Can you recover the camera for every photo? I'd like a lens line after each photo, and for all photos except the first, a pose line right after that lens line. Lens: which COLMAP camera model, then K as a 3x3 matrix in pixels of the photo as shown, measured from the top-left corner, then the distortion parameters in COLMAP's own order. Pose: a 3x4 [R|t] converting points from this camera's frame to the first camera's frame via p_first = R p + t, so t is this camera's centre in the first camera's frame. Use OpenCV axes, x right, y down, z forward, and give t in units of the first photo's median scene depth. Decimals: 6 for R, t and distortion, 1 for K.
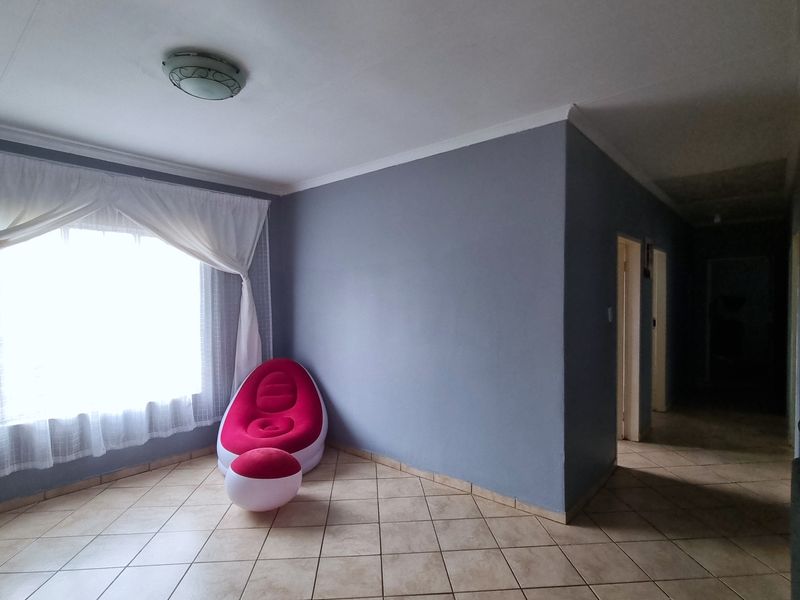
lens RADIAL K [[430.6, 0, 398.3], [0, 430.6, 308.9], [0, 0, 1]] dist [0.001106, -0.001106]
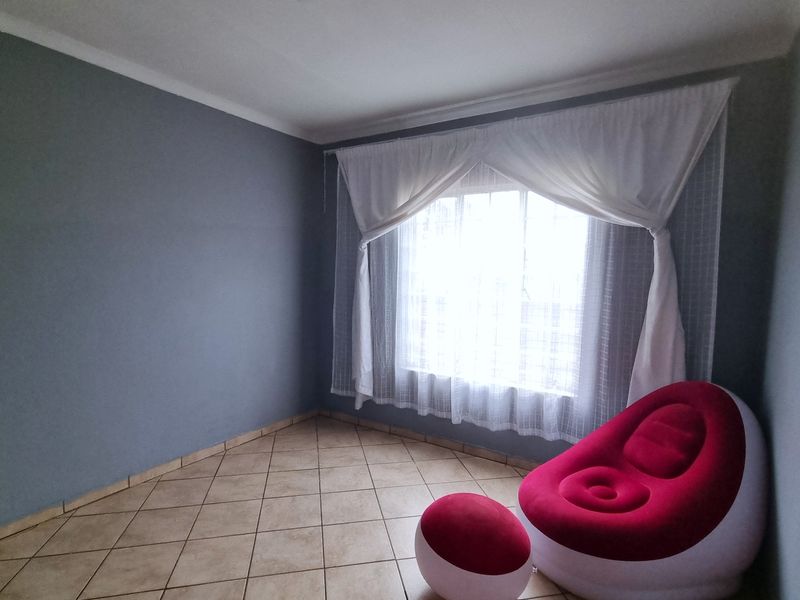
lens RADIAL K [[430.6, 0, 398.3], [0, 430.6, 308.9], [0, 0, 1]] dist [0.001106, -0.001106]
pose [[0.131644, 0.104315, -0.985793, 0.220524], [-0.040172, 0.994192, 0.099839, -0.015757], [0.990483, 0.026458, 0.135070, 0.651850]]
